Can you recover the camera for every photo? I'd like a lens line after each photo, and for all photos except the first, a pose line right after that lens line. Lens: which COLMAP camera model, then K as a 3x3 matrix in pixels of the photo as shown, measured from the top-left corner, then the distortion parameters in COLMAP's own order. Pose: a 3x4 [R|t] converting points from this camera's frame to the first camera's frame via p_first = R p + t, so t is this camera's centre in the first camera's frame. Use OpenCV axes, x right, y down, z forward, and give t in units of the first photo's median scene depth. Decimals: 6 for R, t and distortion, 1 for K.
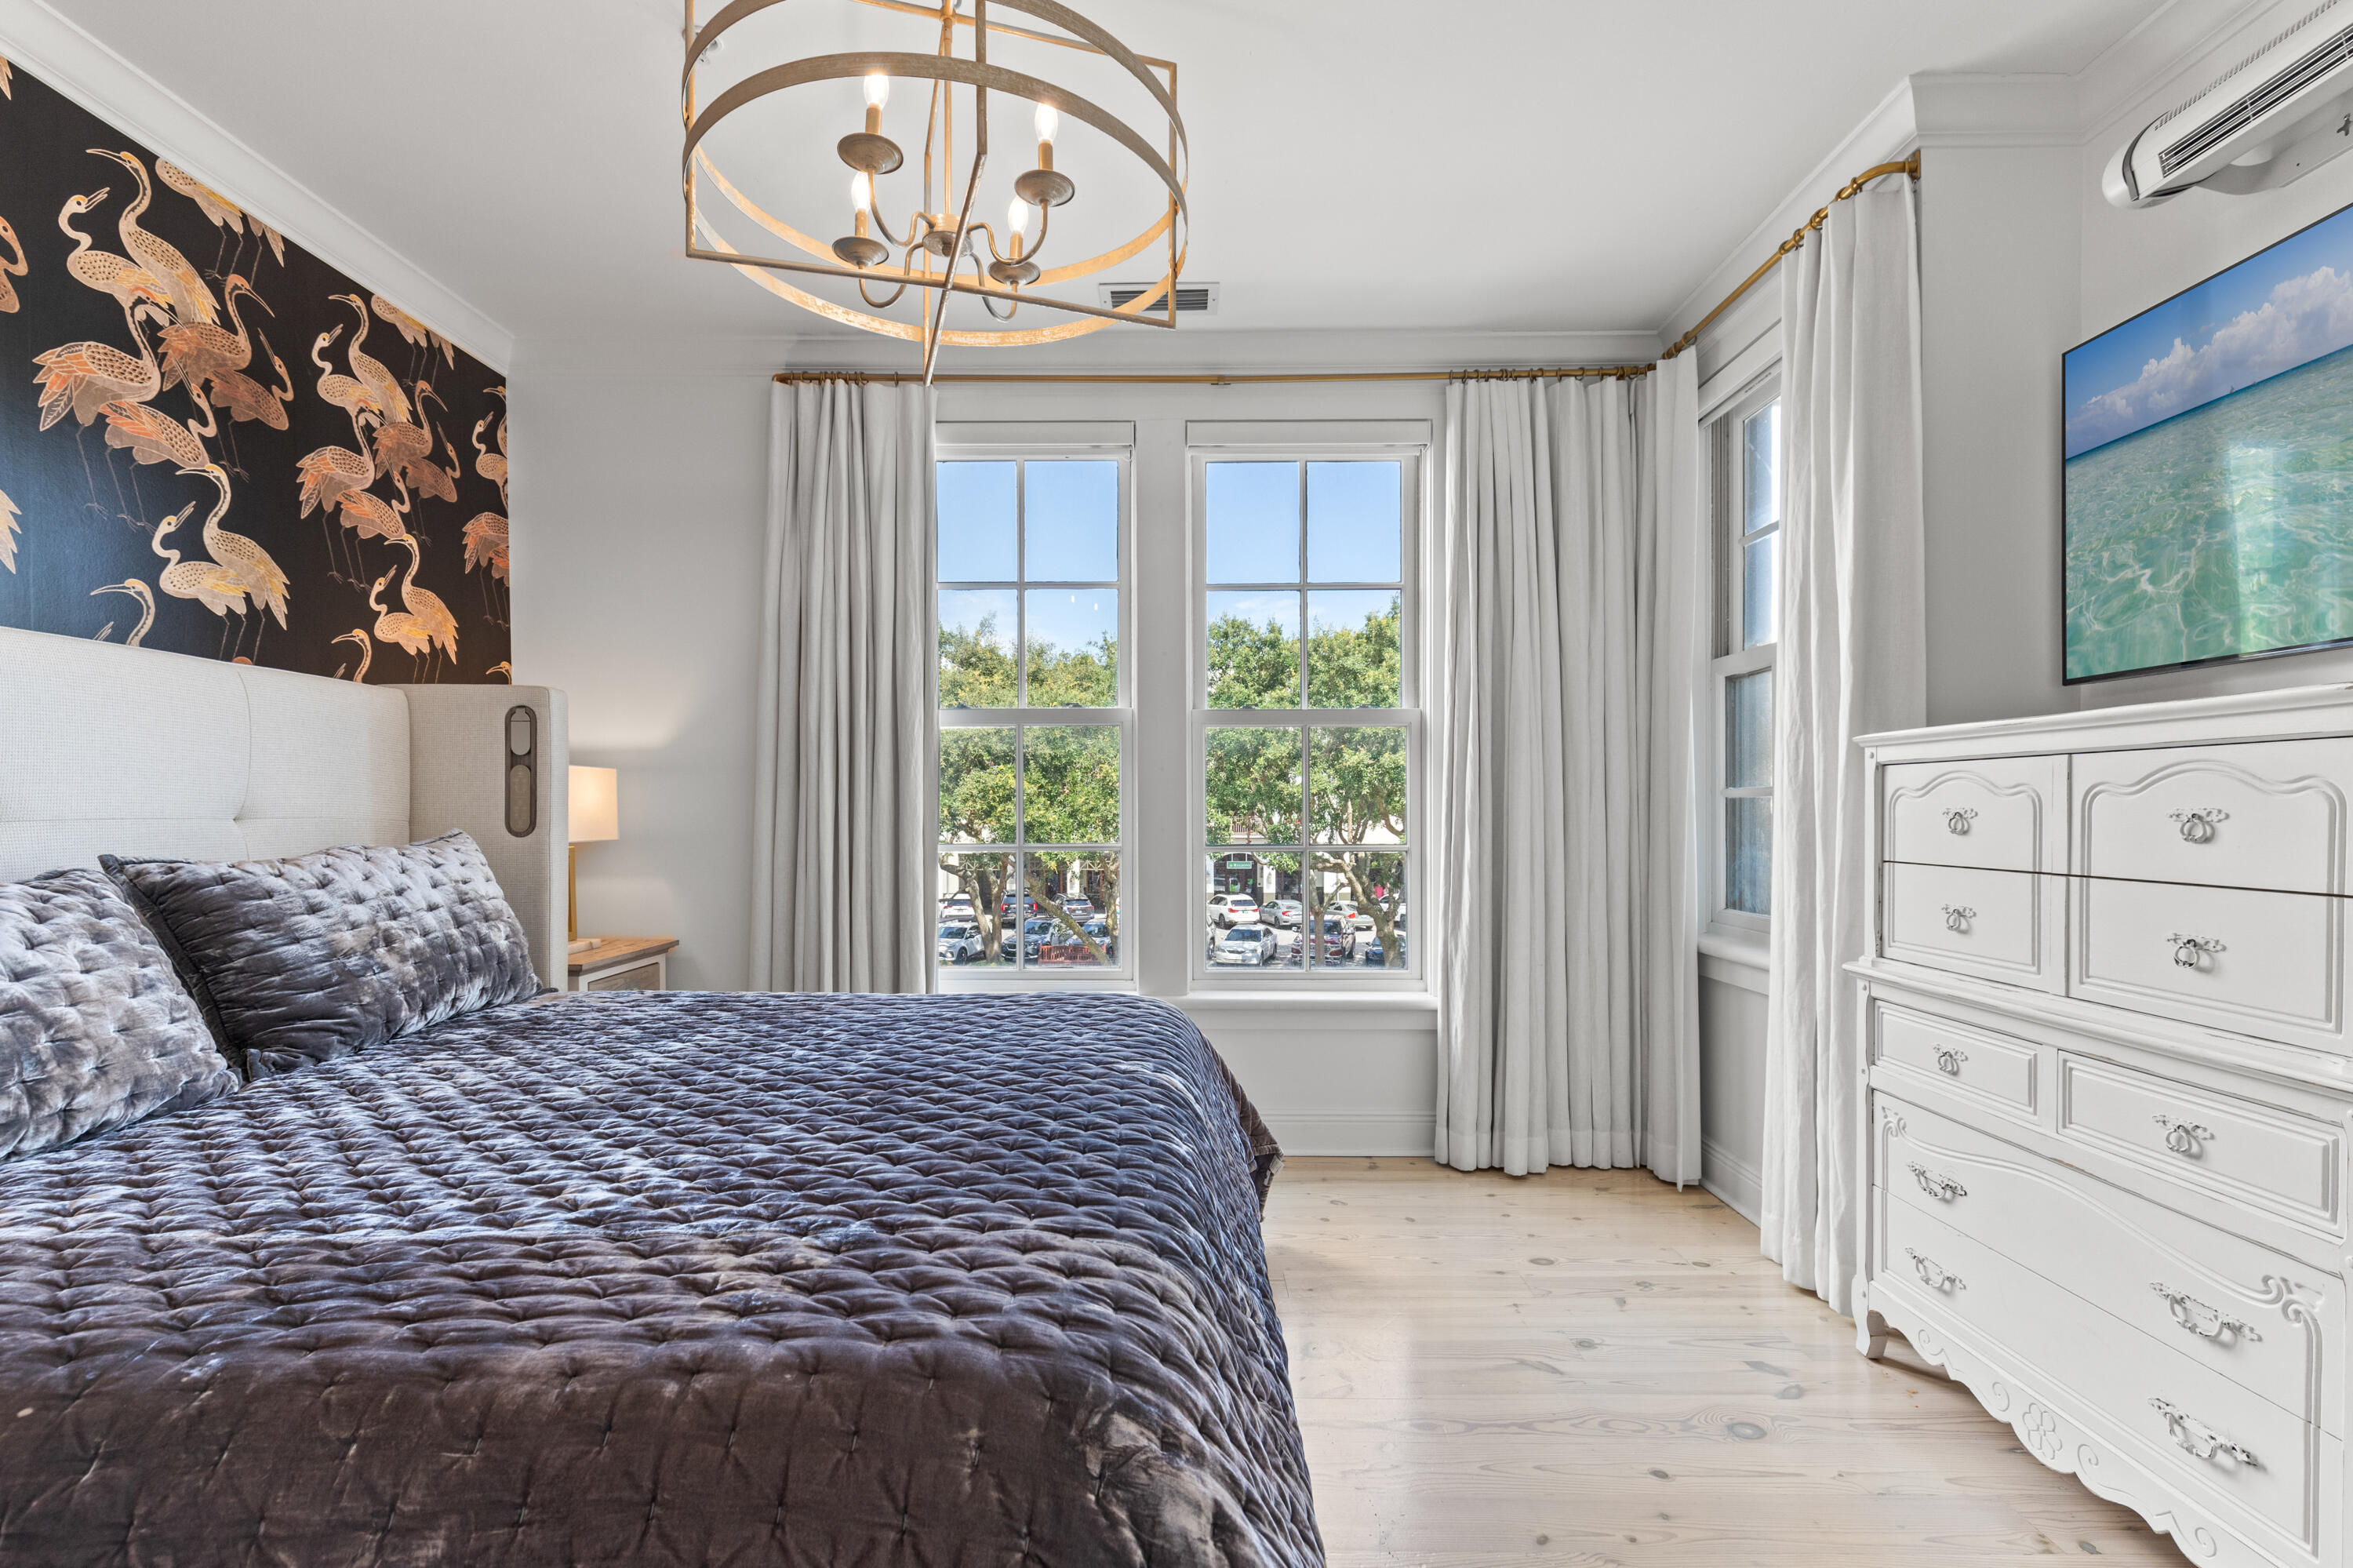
lens RADIAL K [[1077.6, 0, 1183.7], [0, 1077.6, 811.7], [0, 0, 1]] dist [0.009104, -0.000251]
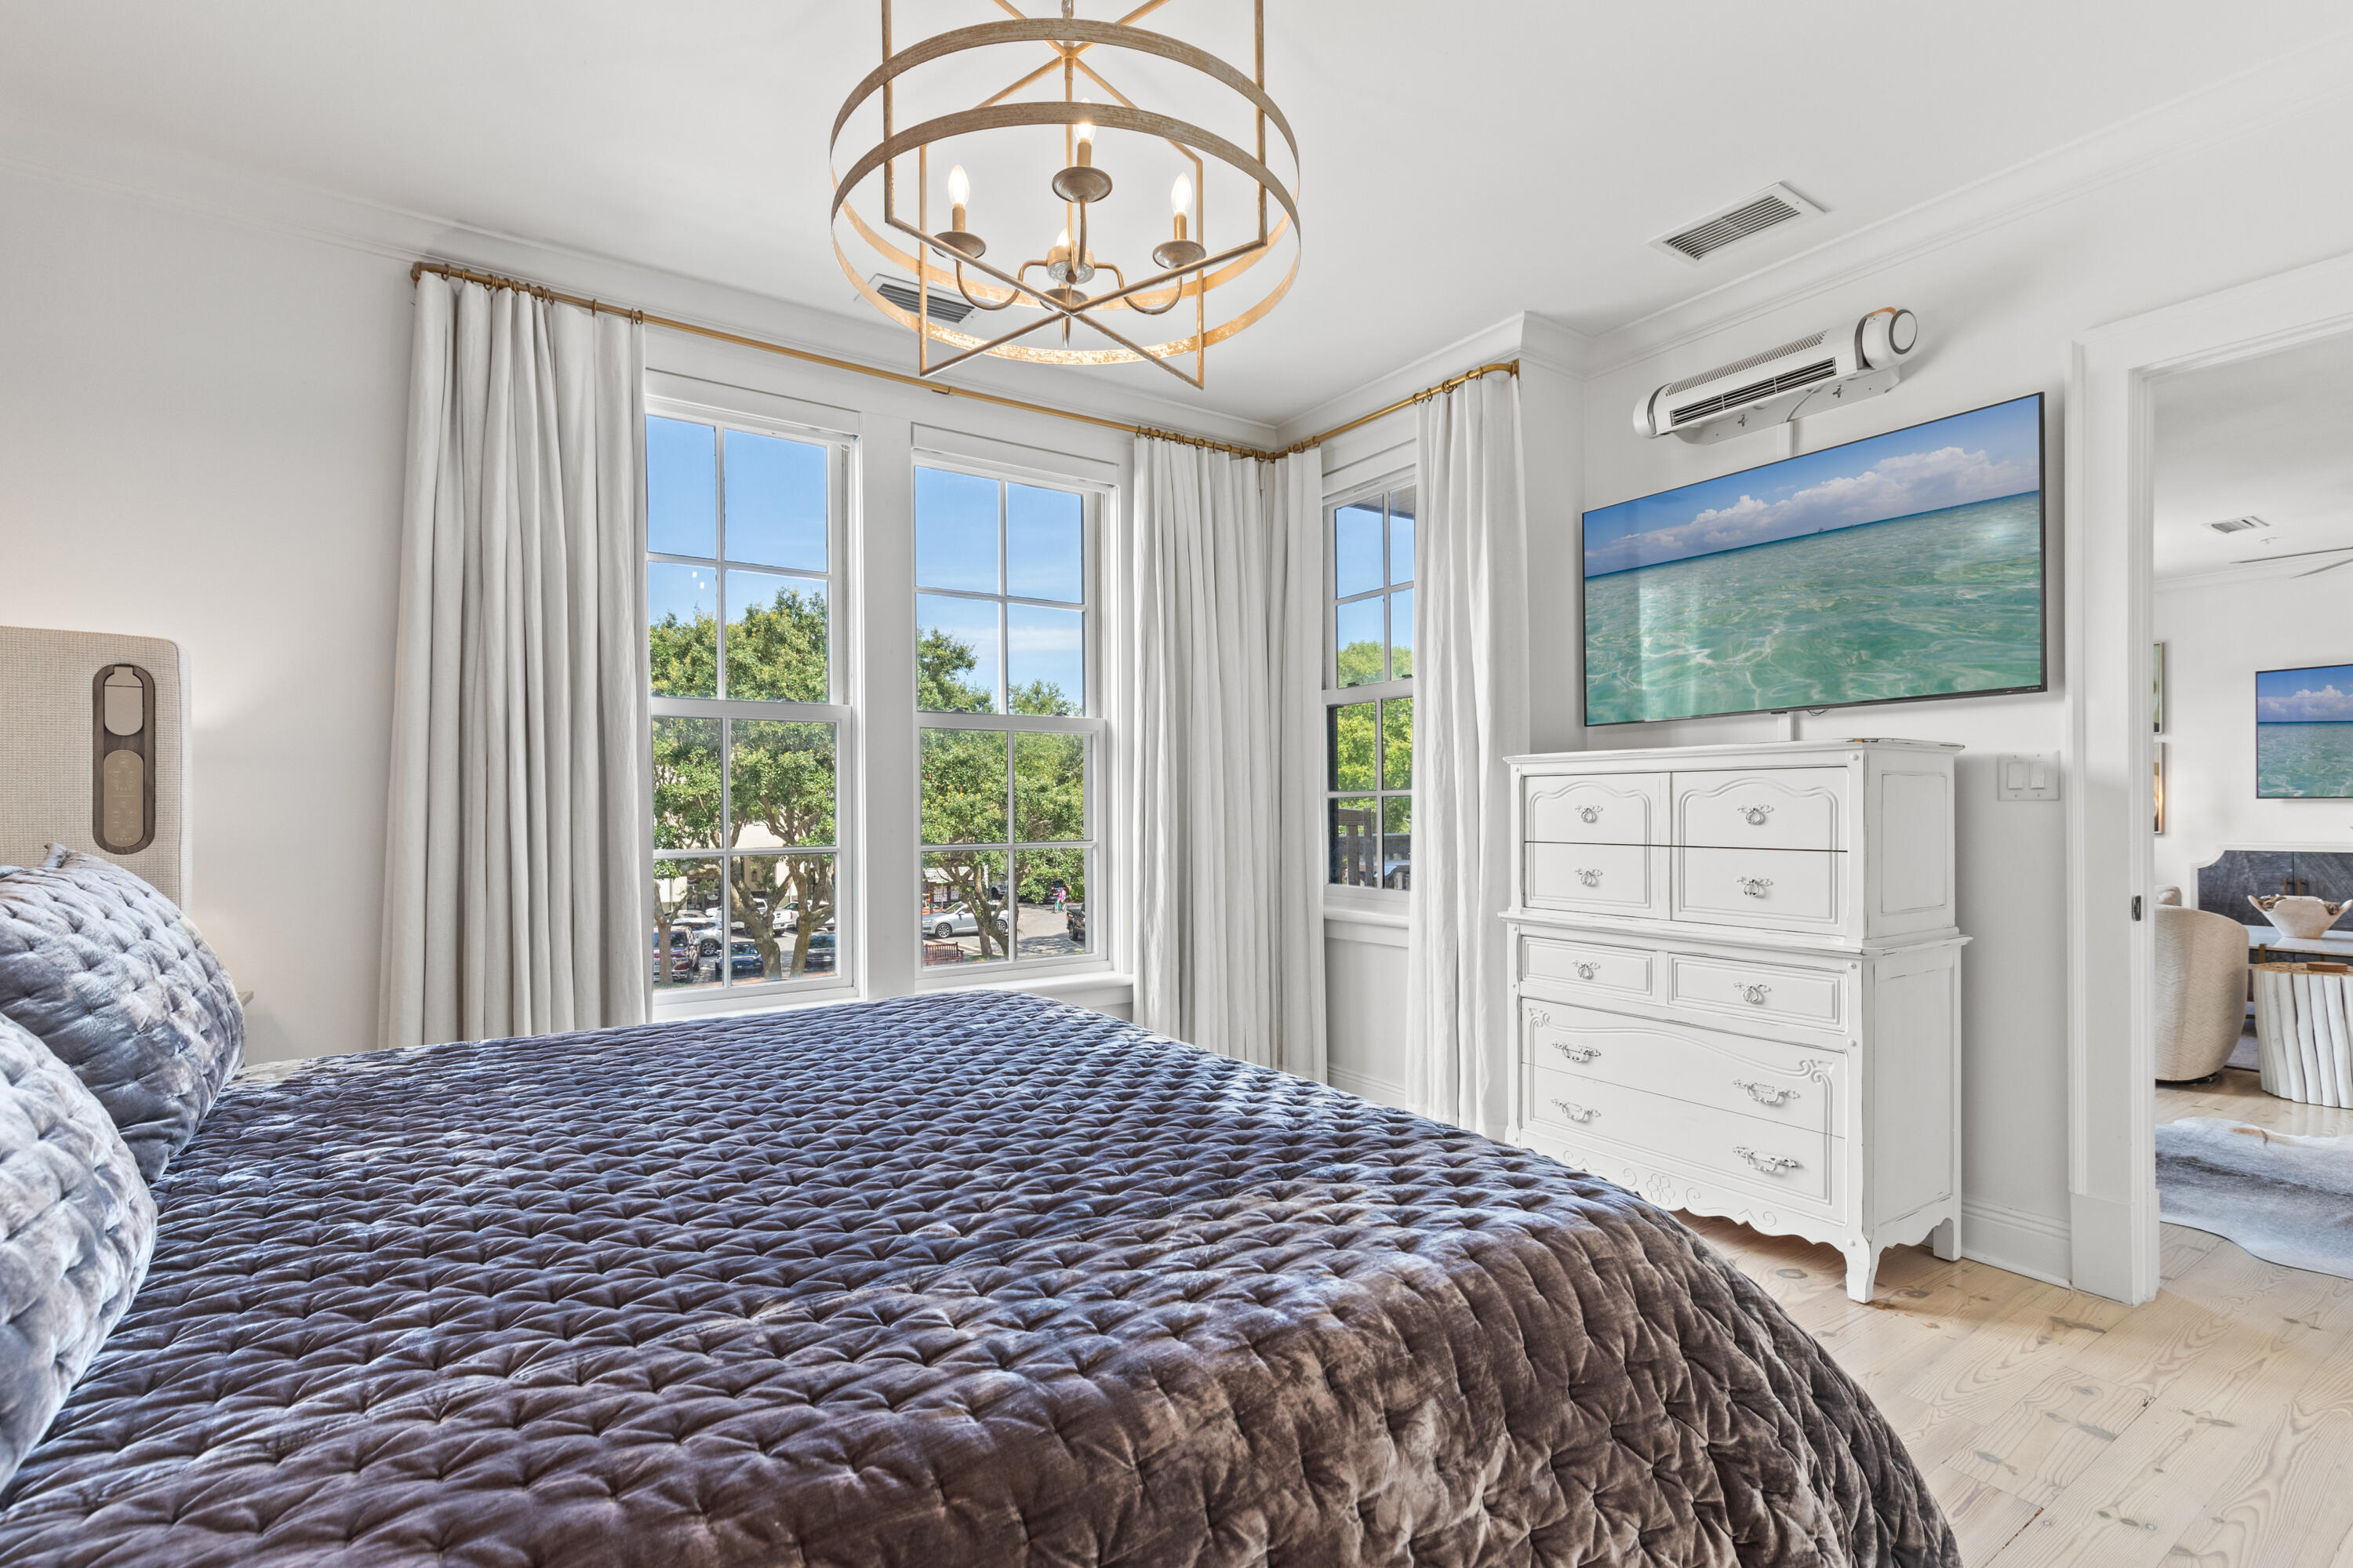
lens RADIAL K [[1070.2, 0, 1171.6], [0, 1070.2, 806.7], [0, 0, 1]] dist [0.010772, -0.000142]
pose [[0.827037, -0.003188, 0.562138, -0.453079], [0.006218, 0.999975, -0.003477, 0.000037], [-0.562113, 0.006371, 0.827036, 0.052178]]
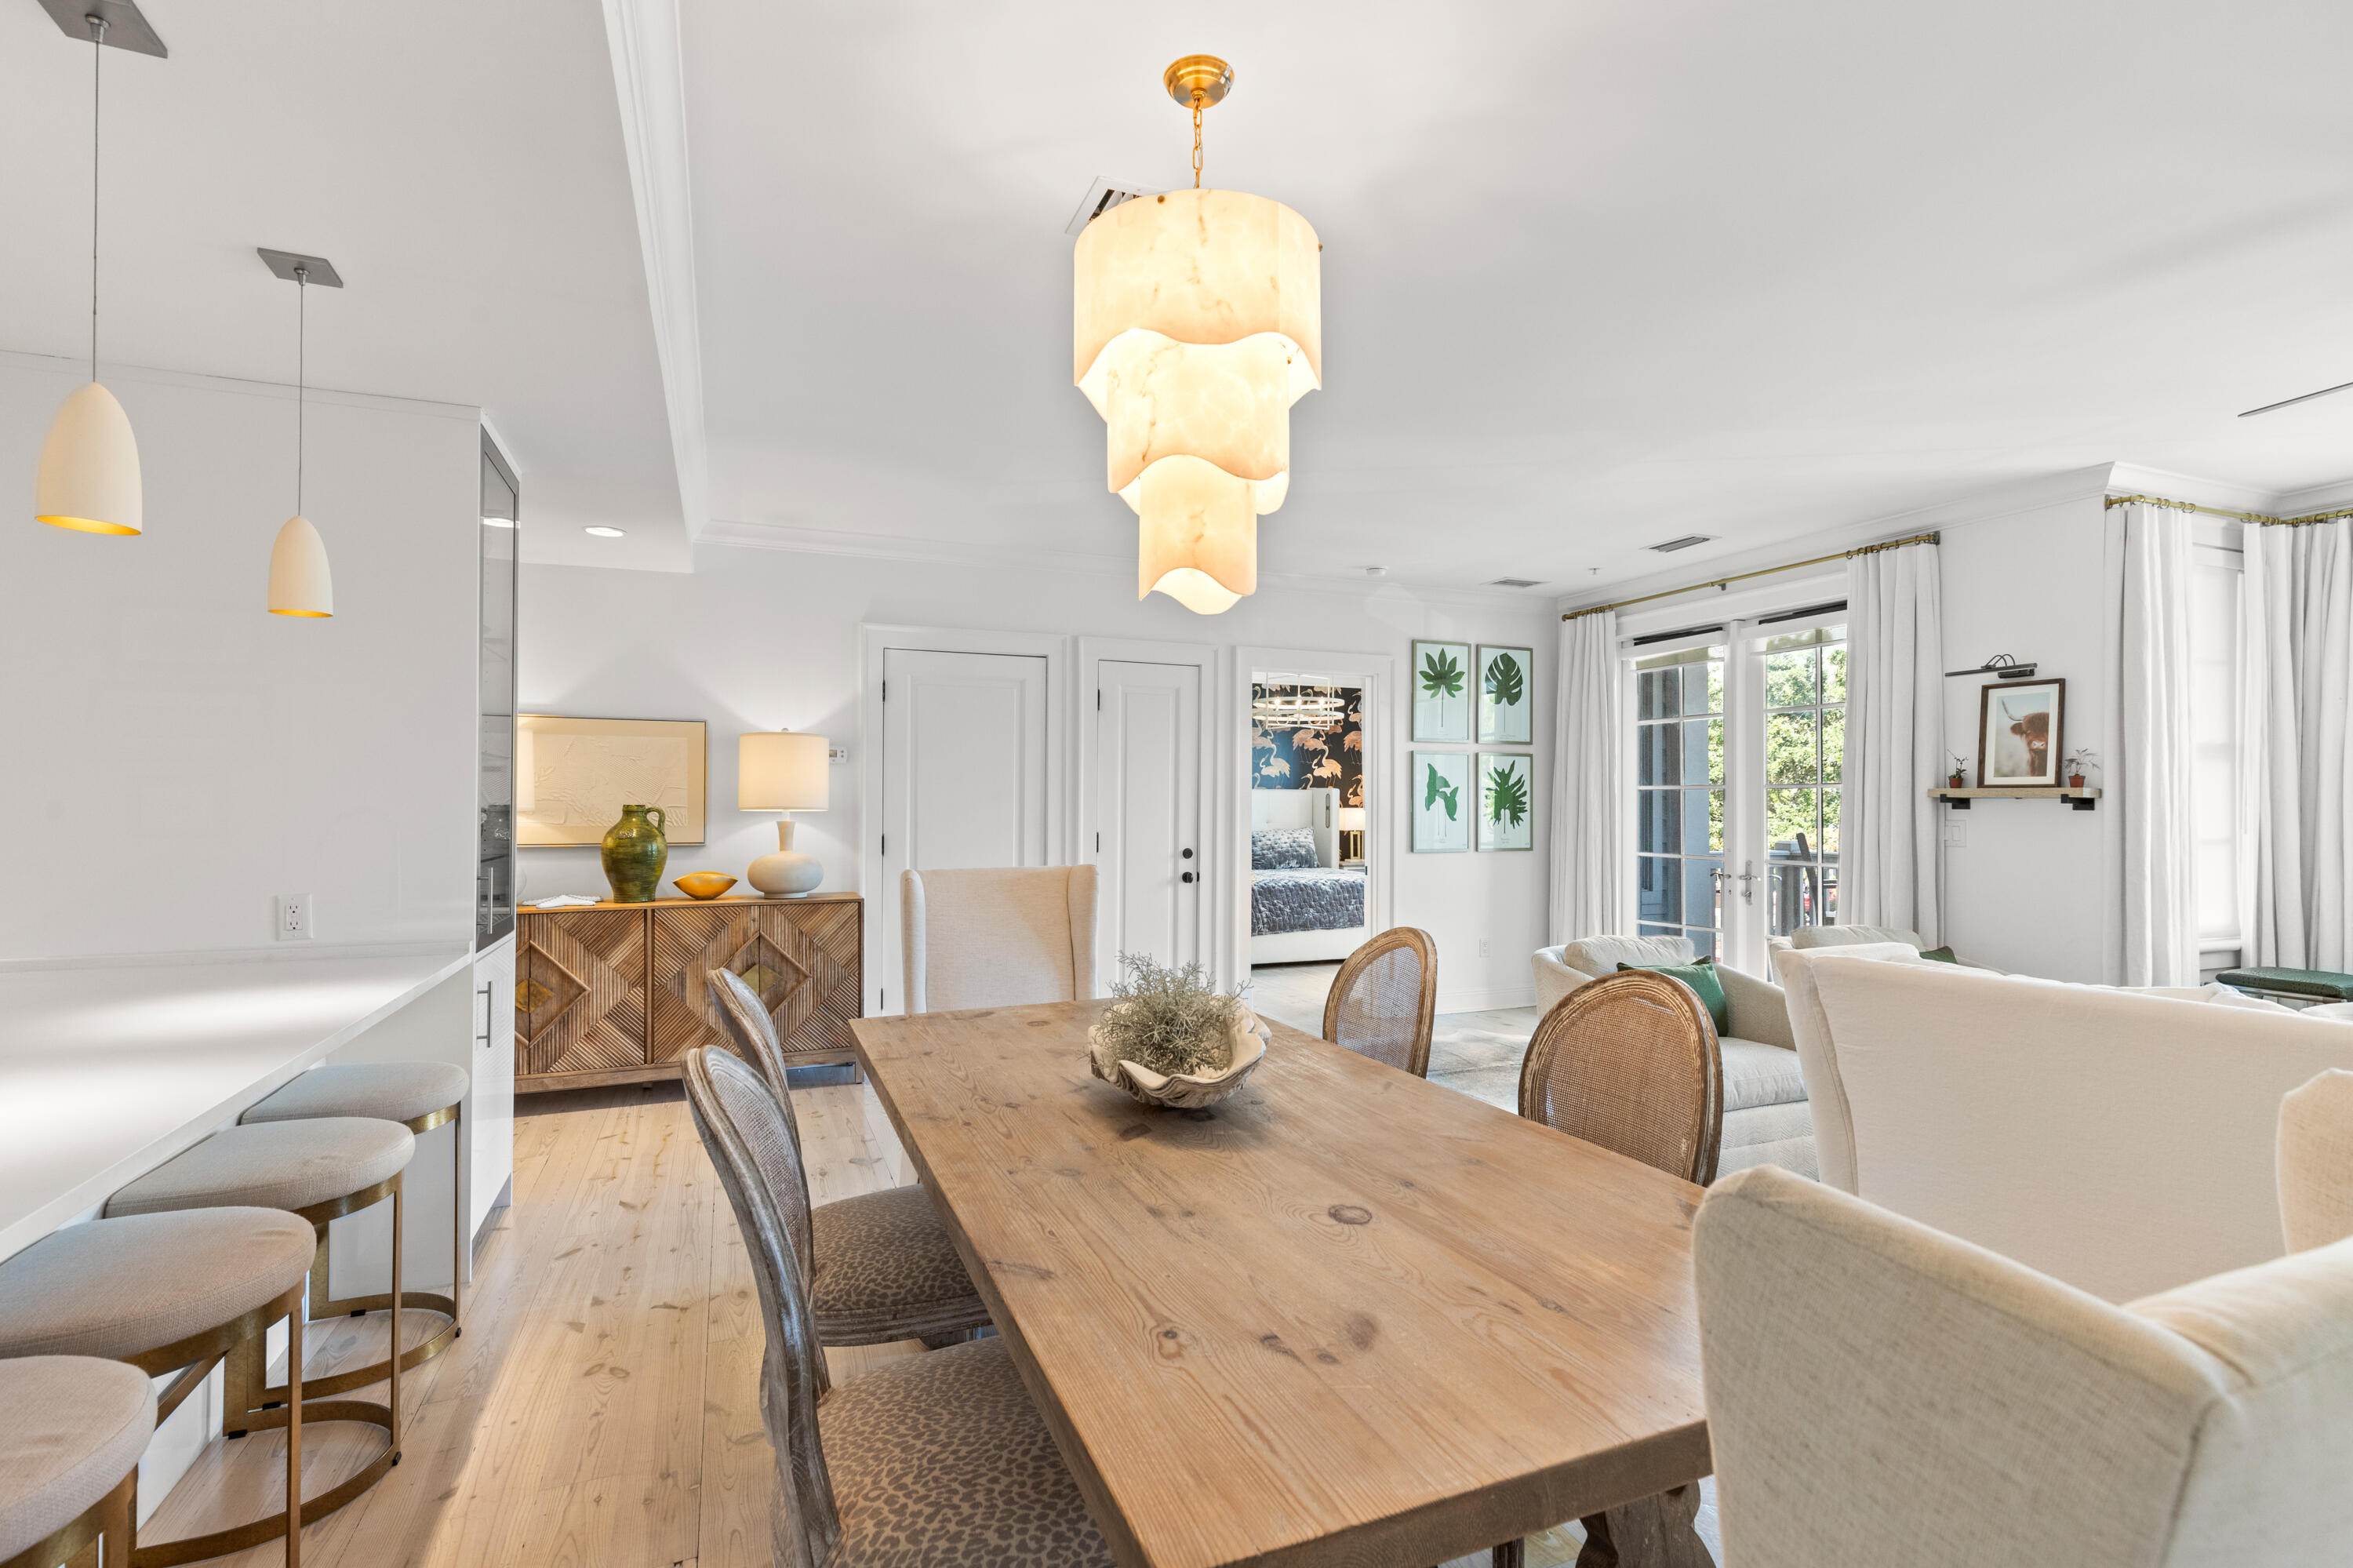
lens RADIAL K [[1083.4, 0, 1176.5], [0, 1083.4, 784.0], [0, 0, 1]] dist [0.010581, -0.000126]
pose [[0.383058, -0.015529, -0.923594, 2.731009], [-0.007500, 0.999773, -0.019920, -0.052403], [0.923694, 0.014557, 0.382854, -0.960095]]
